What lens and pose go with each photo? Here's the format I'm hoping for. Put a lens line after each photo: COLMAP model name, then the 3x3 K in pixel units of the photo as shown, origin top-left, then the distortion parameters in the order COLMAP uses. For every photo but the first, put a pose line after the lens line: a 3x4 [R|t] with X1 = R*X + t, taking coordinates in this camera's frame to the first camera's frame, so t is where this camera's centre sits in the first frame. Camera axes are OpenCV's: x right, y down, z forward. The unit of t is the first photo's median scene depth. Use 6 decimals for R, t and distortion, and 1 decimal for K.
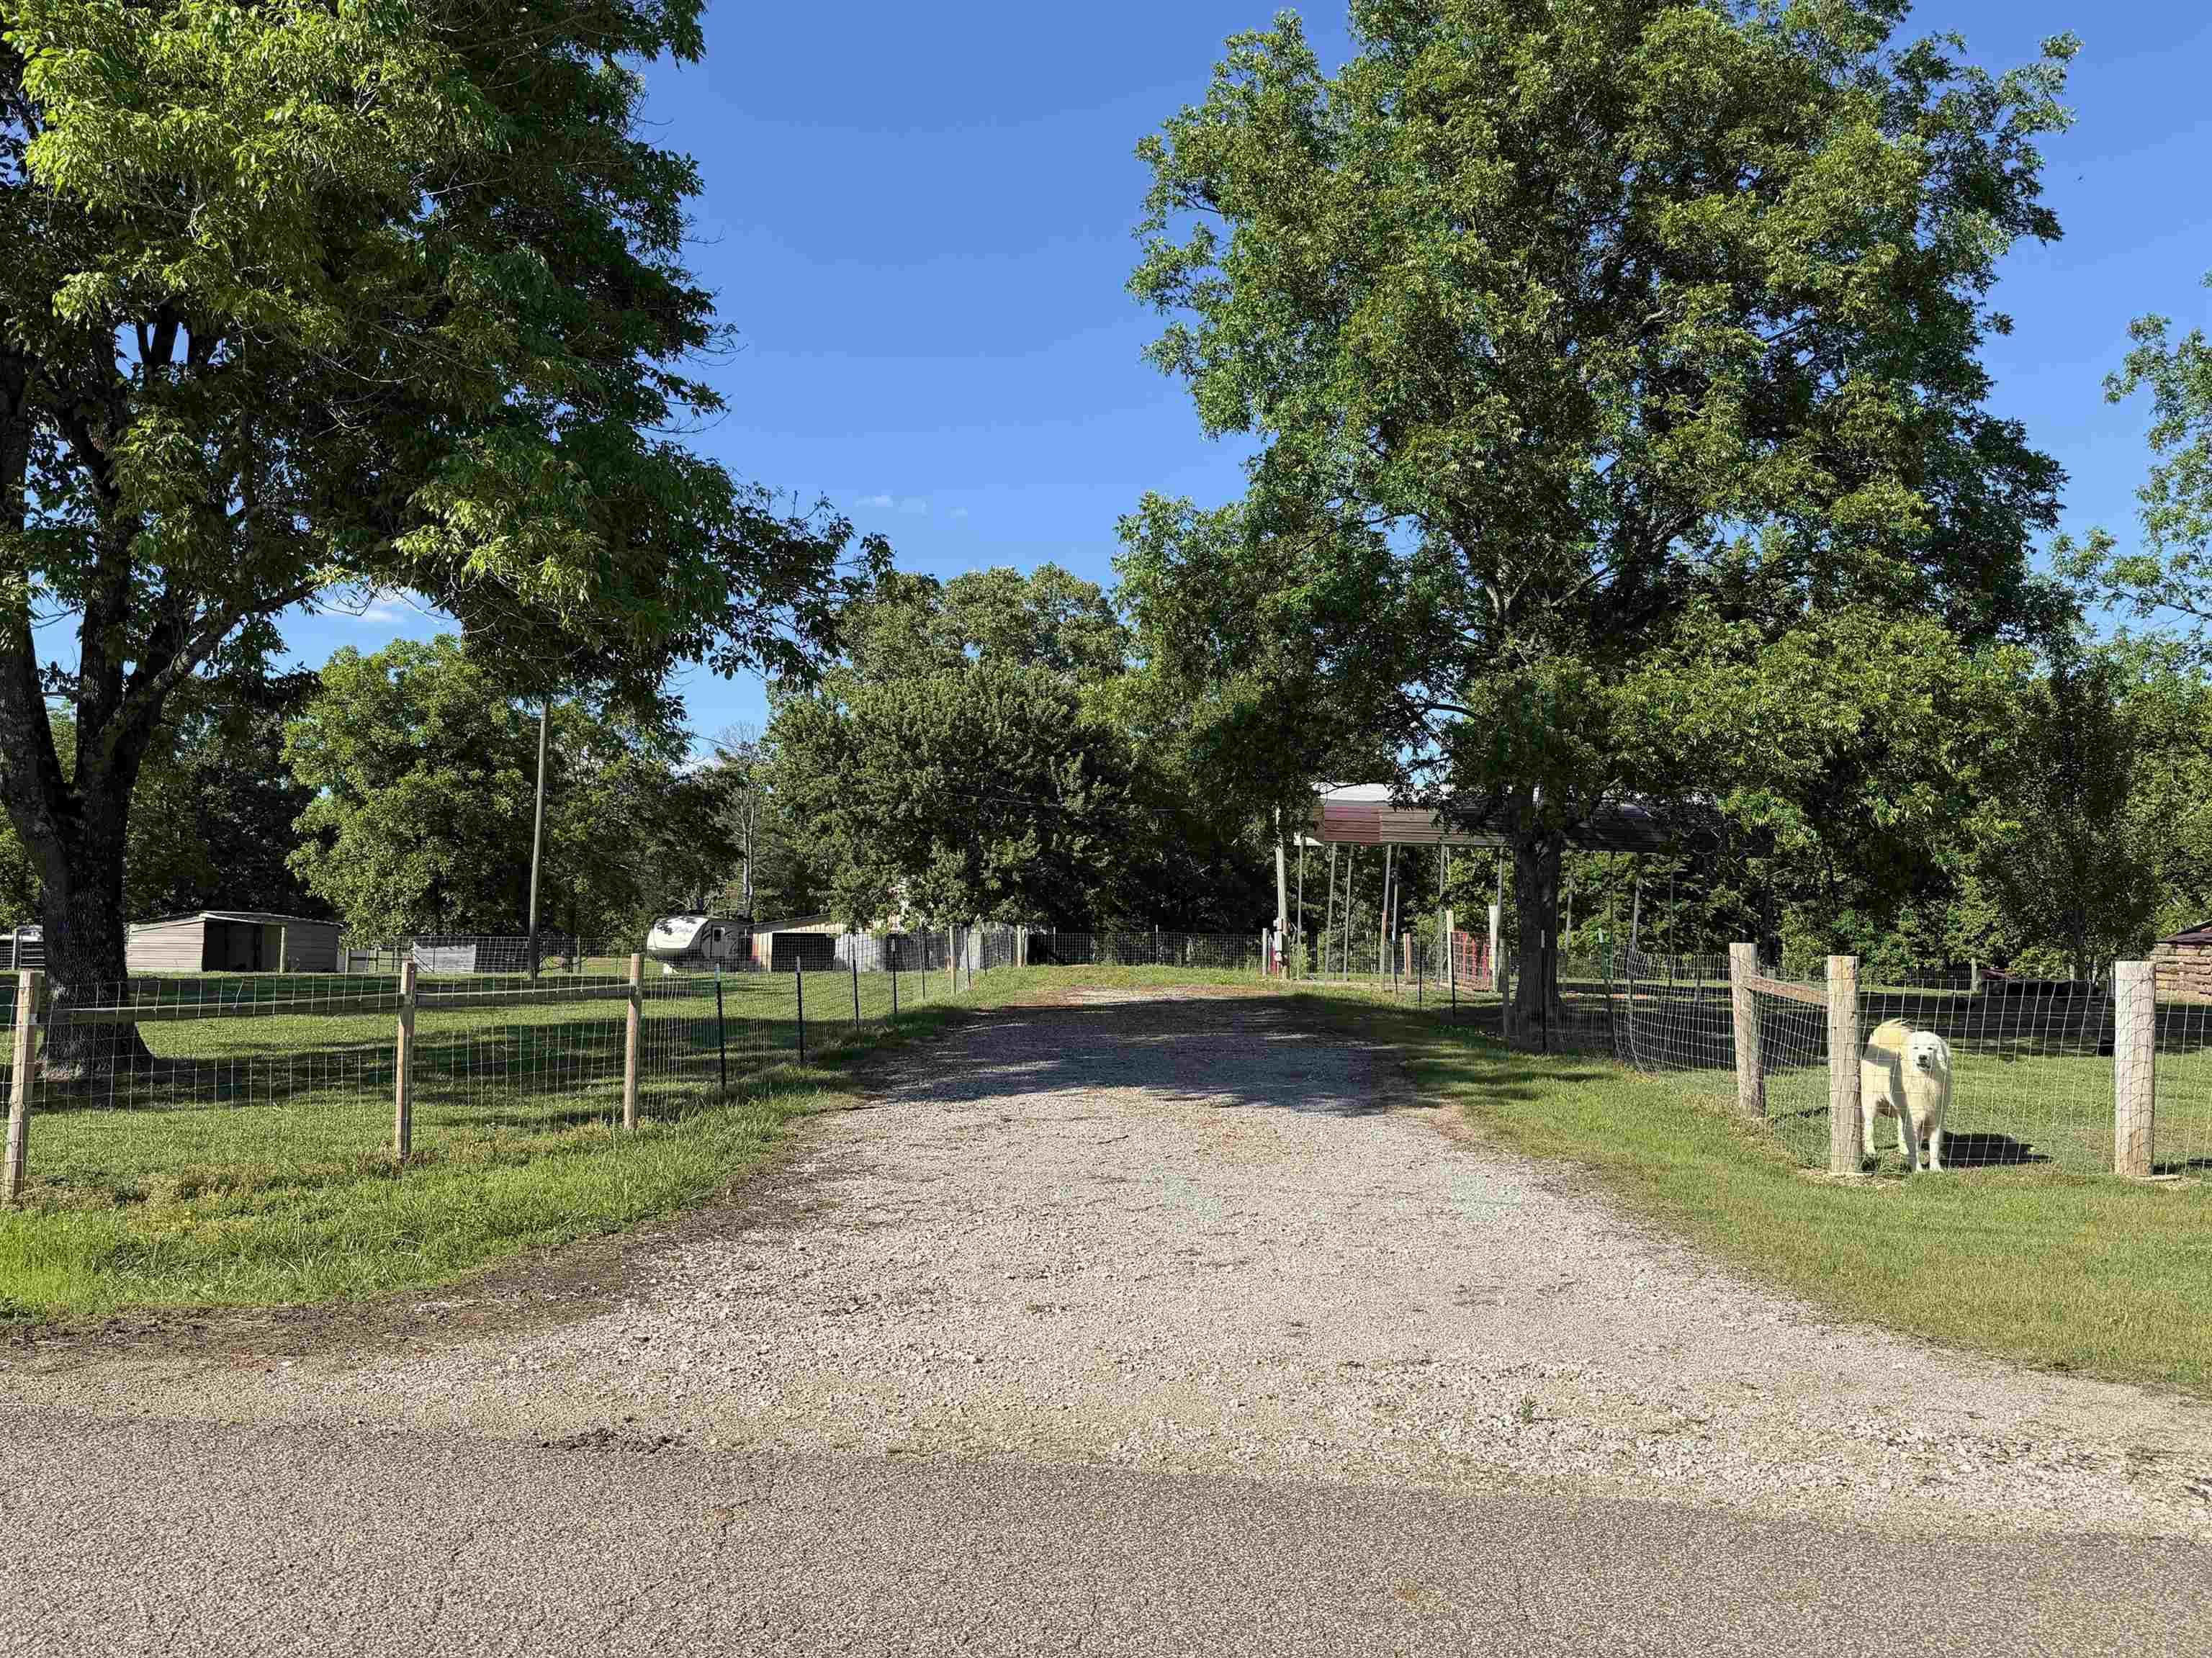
lens RADIAL K [[1536.5, 0, 1097.7], [0, 1536.5, 837.9], [0, 0, 1]] dist [0.109039, -0.157651]
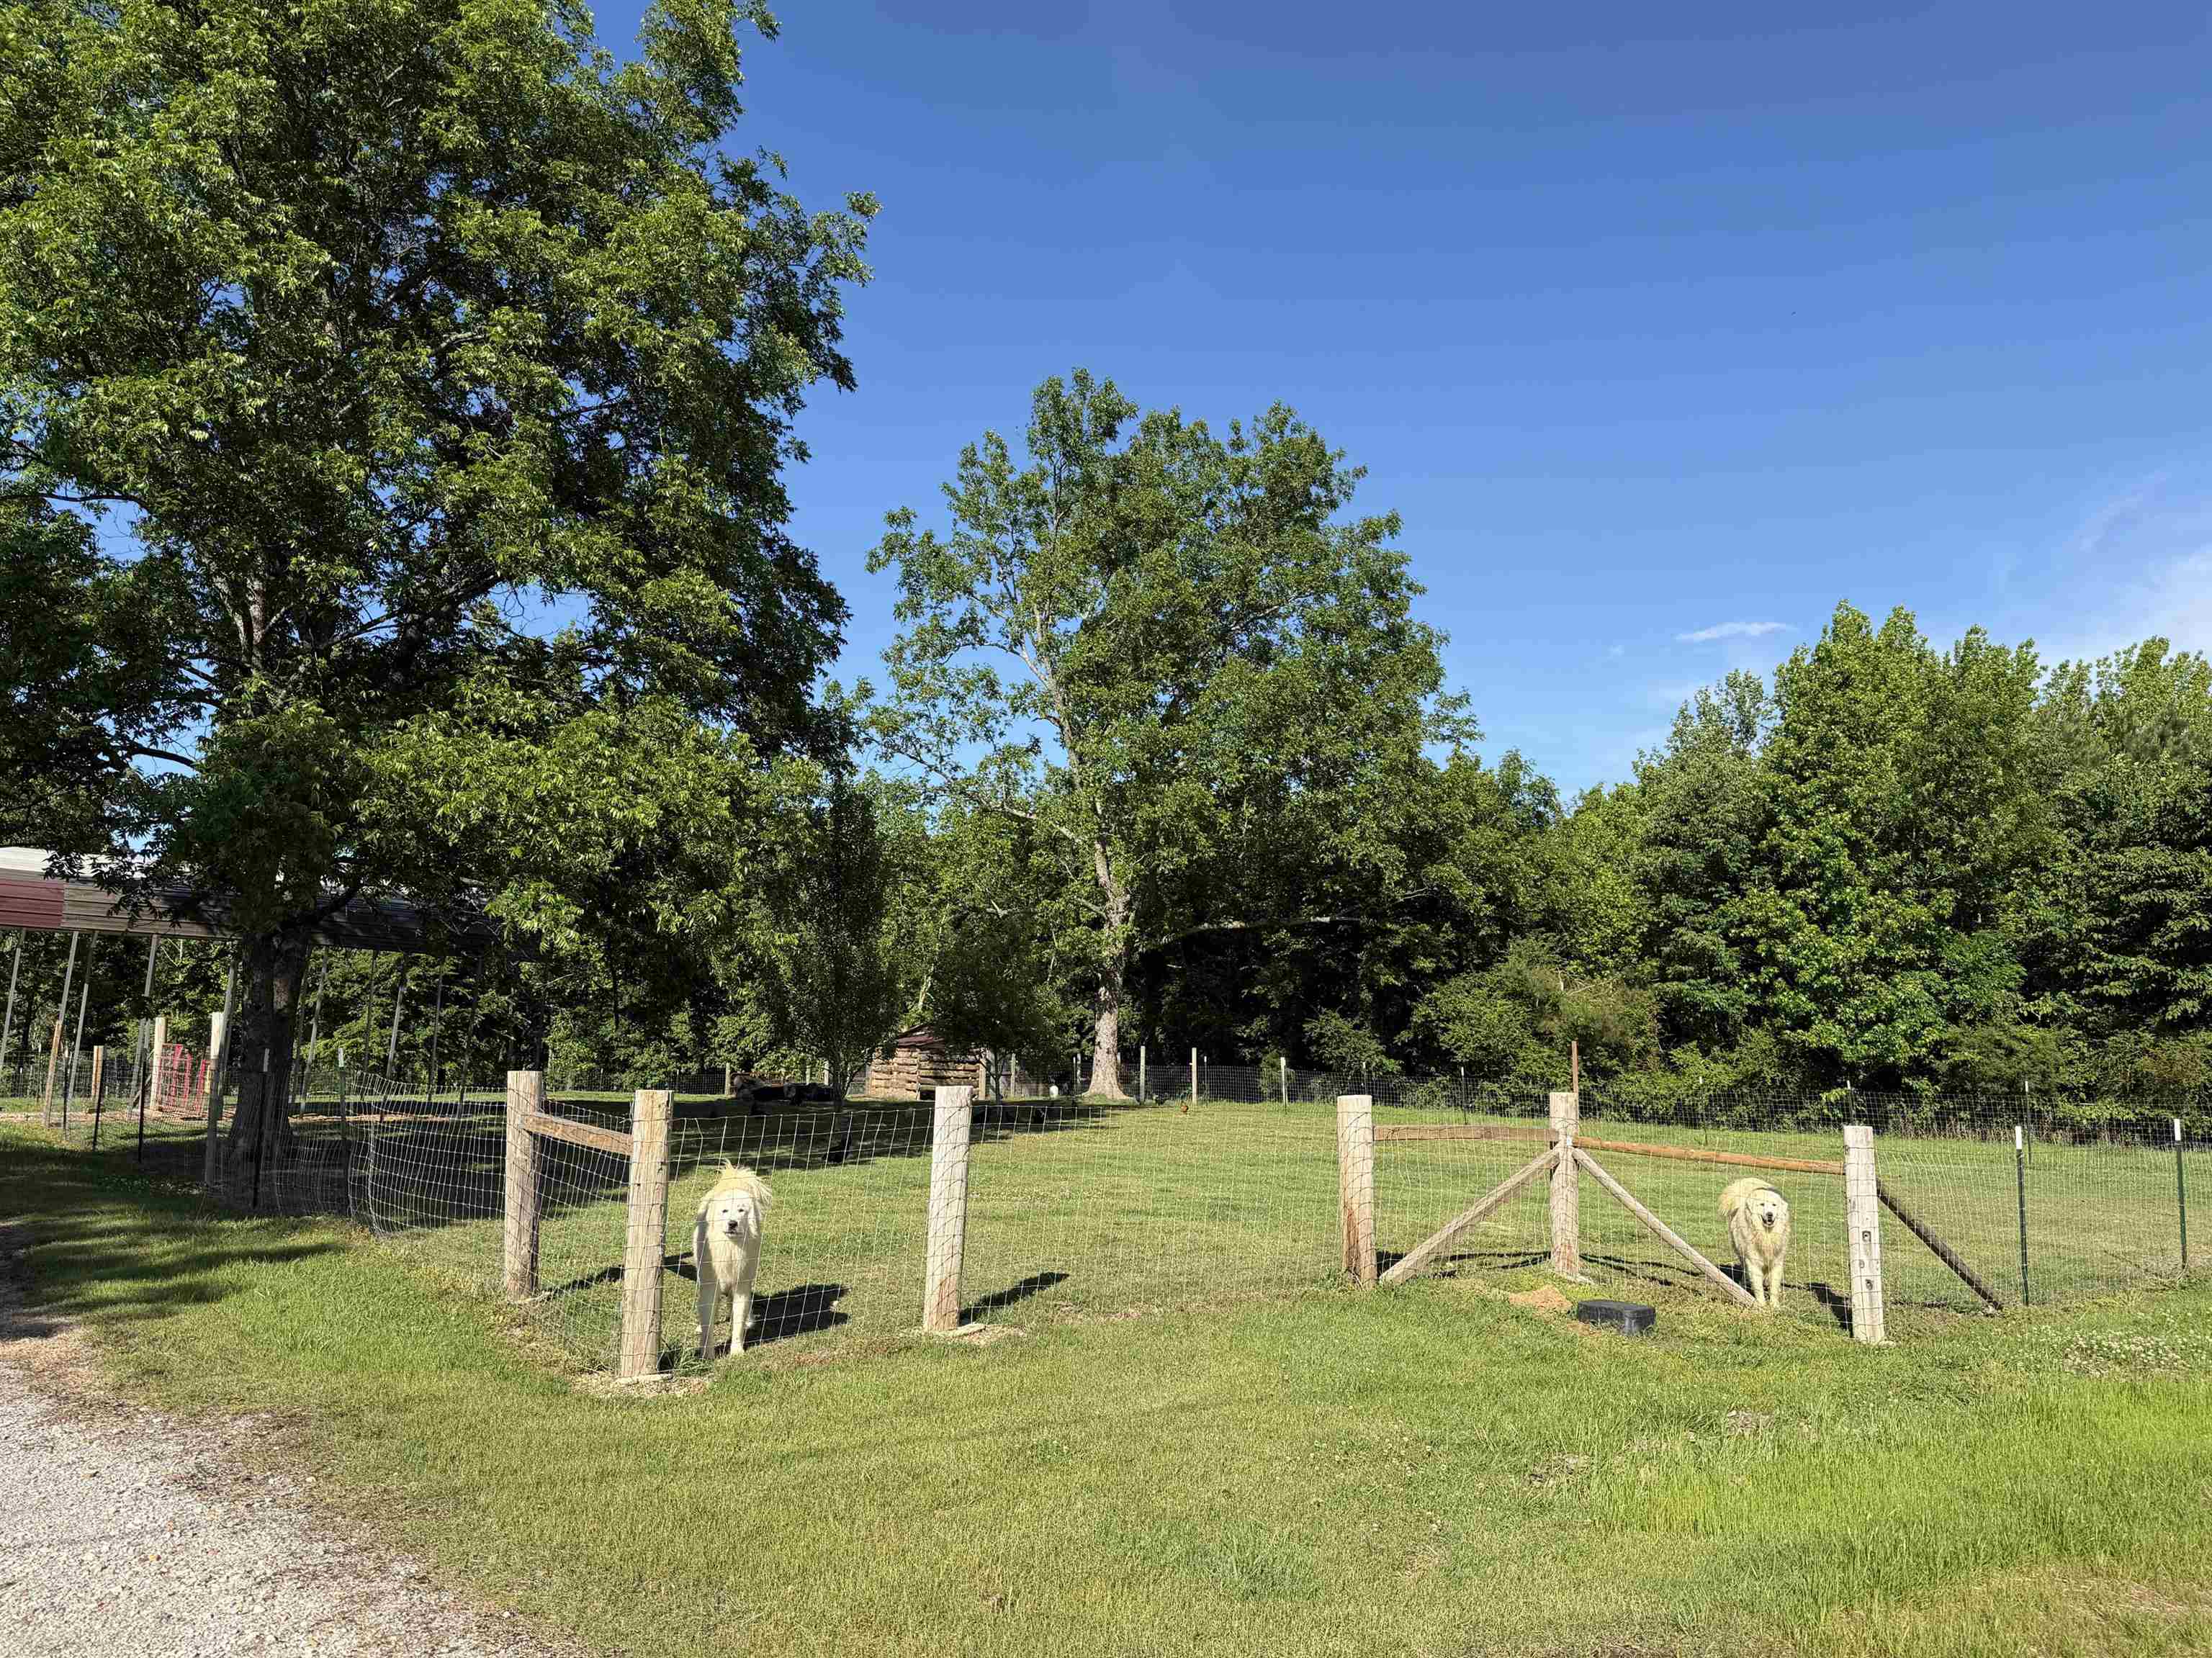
lens RADIAL K [[1525.6, 0, 1110.0], [0, 1525.6, 863.0], [0, 0, 1]] dist [0.102172, -0.107133]
pose [[0.724348, 0.072713, 0.685589, 0.048179], [-0.037759, 0.997114, -0.065860, 0.001356], [-0.688399, 0.021819, 0.725004, 0.130117]]
